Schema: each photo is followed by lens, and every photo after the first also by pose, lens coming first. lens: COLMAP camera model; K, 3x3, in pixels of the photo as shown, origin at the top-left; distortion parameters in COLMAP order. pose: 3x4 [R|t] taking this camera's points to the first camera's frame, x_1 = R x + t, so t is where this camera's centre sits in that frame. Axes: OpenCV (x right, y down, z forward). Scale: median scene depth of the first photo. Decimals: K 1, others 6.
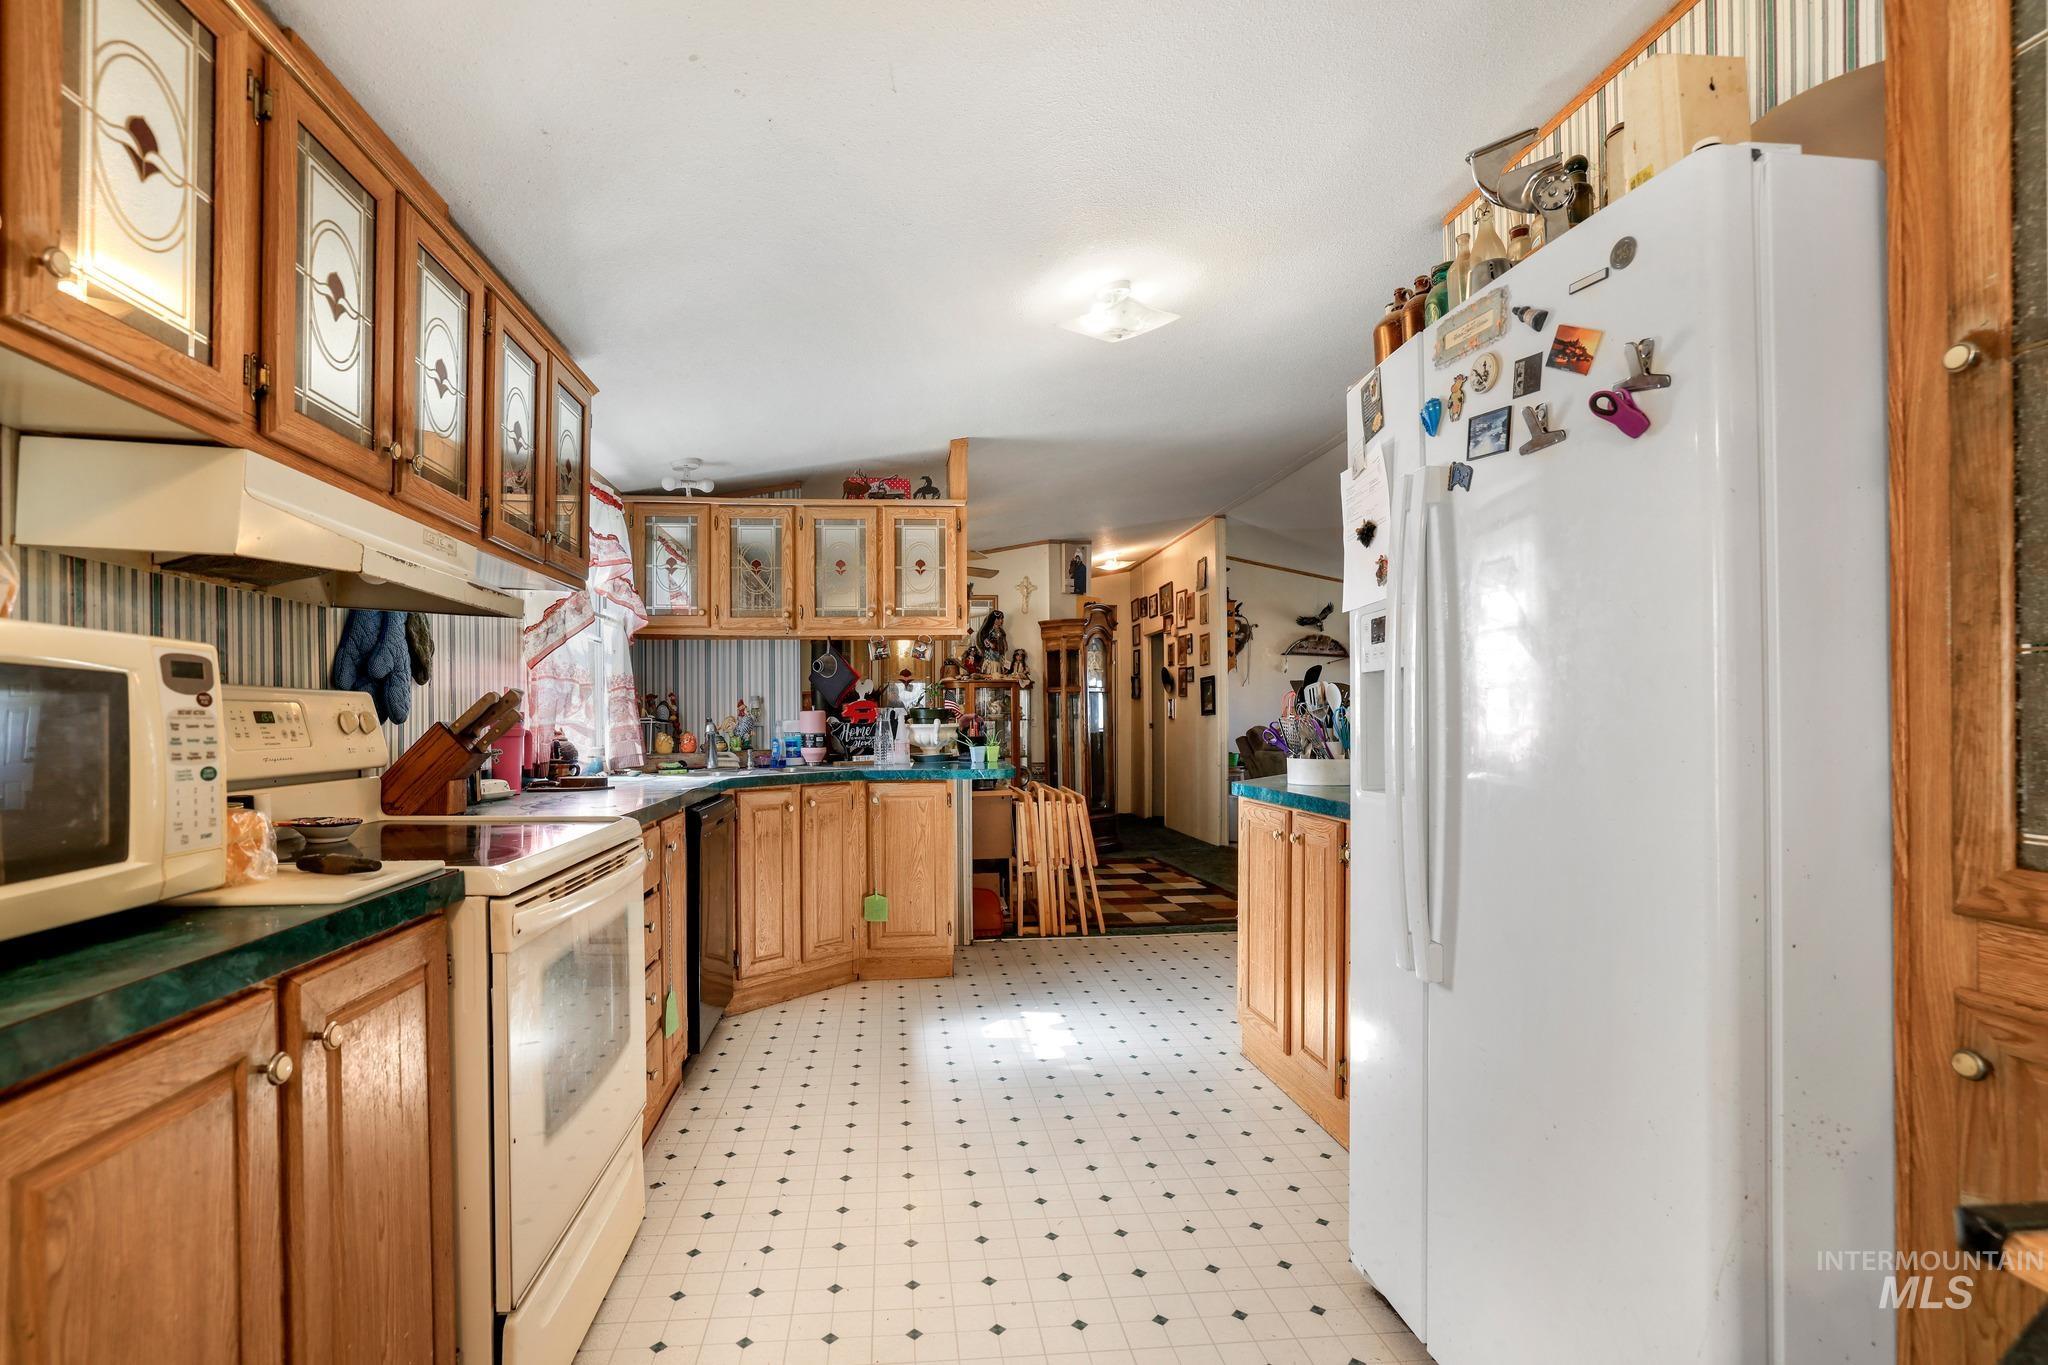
lens RADIAL K [[930.8, 0, 986.4], [0, 930.8, 715.0], [0, 0, 1]] dist [-0.016155, 0.000486]
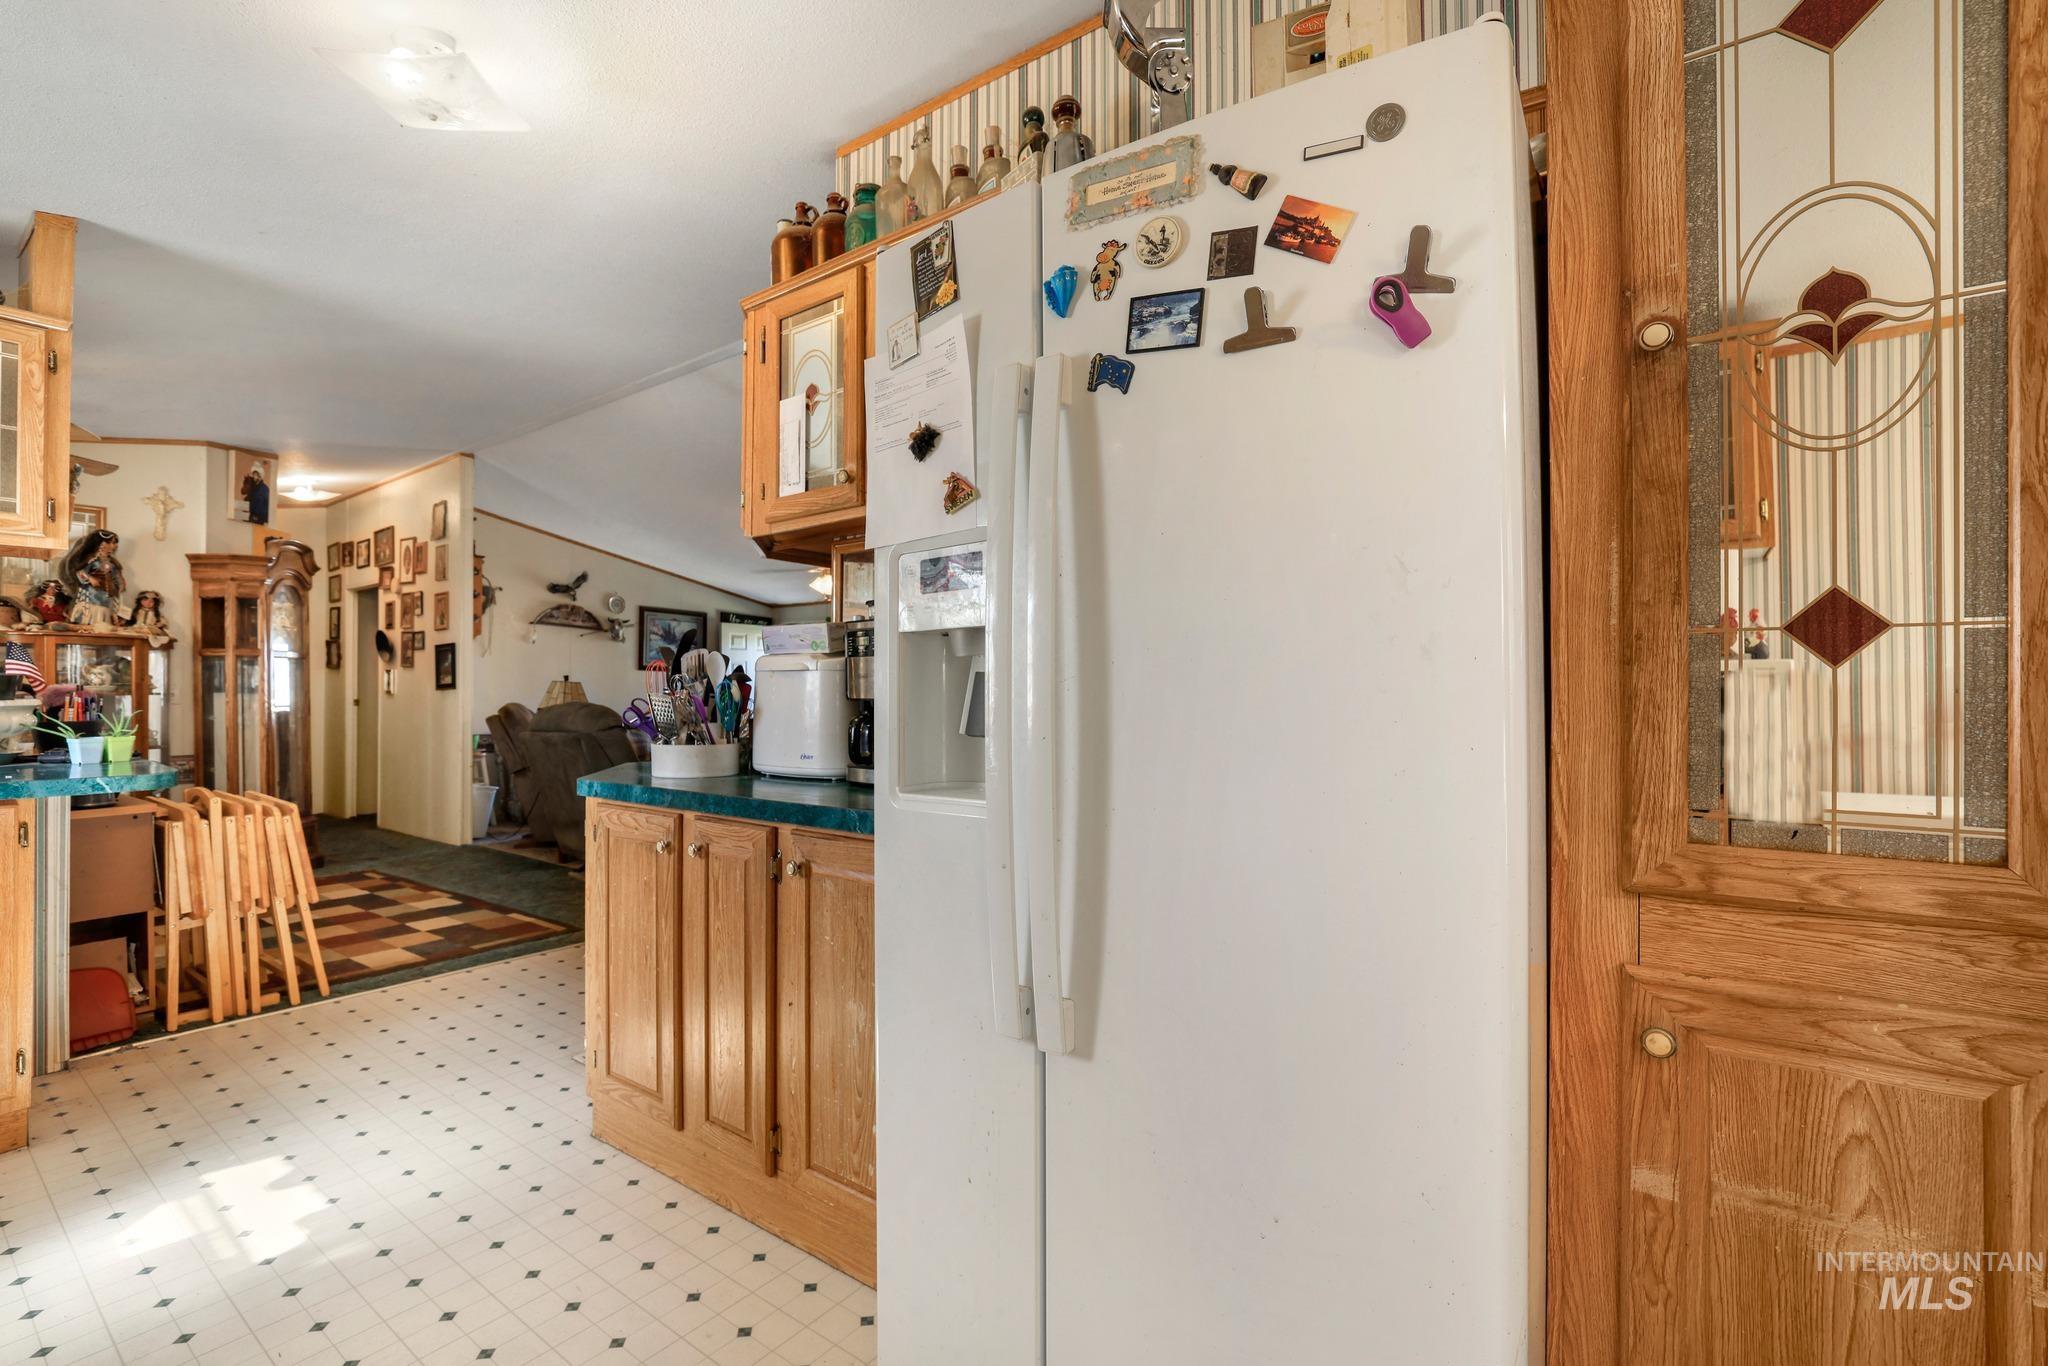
lens RADIAL K [[900.8, 0, 990.5], [0, 900.8, 685.4], [0, 0, 1]] dist [-0.046989, 0.016537]
pose [[0.678476, 0.012775, 0.734511, -0.031146], [-0.007625, 0.999917, -0.010347, 0.001543], [-0.734583, 0.001420, 0.678518, 0.209331]]
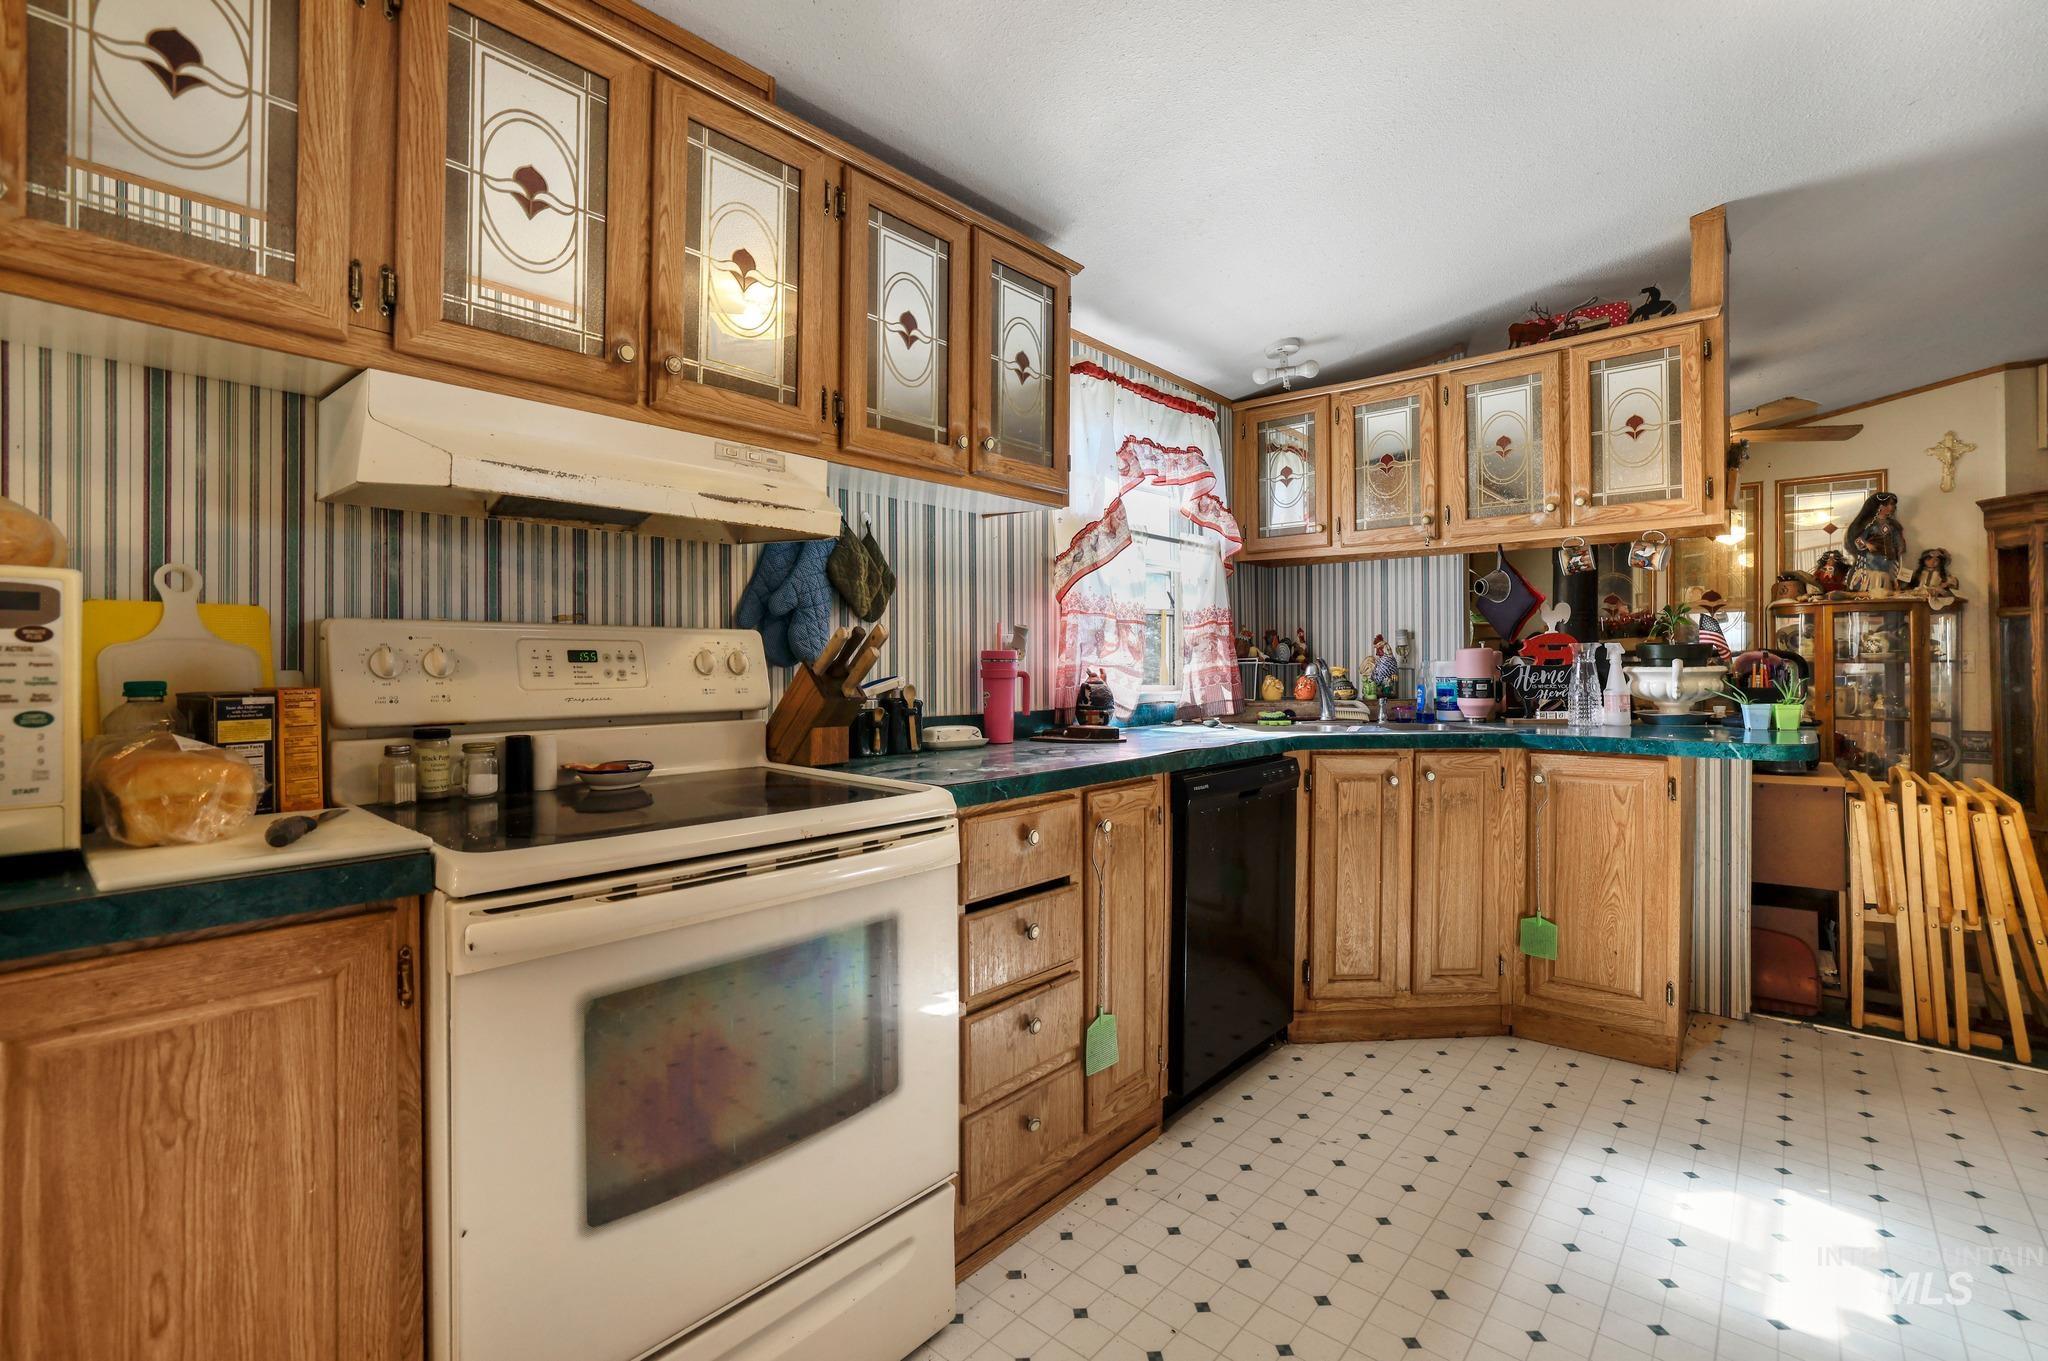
lens RADIAL K [[906.1, 0, 1024.3], [0, 906.1, 662.2], [0, 0, 1]] dist [-0.048448, 0.018705]
pose [[0.682716, 0.002398, -0.730680, 0.098332], [0.002501, 0.999981, 0.005619, 0.001862], [0.730679, -0.005664, 0.682697, 0.279876]]
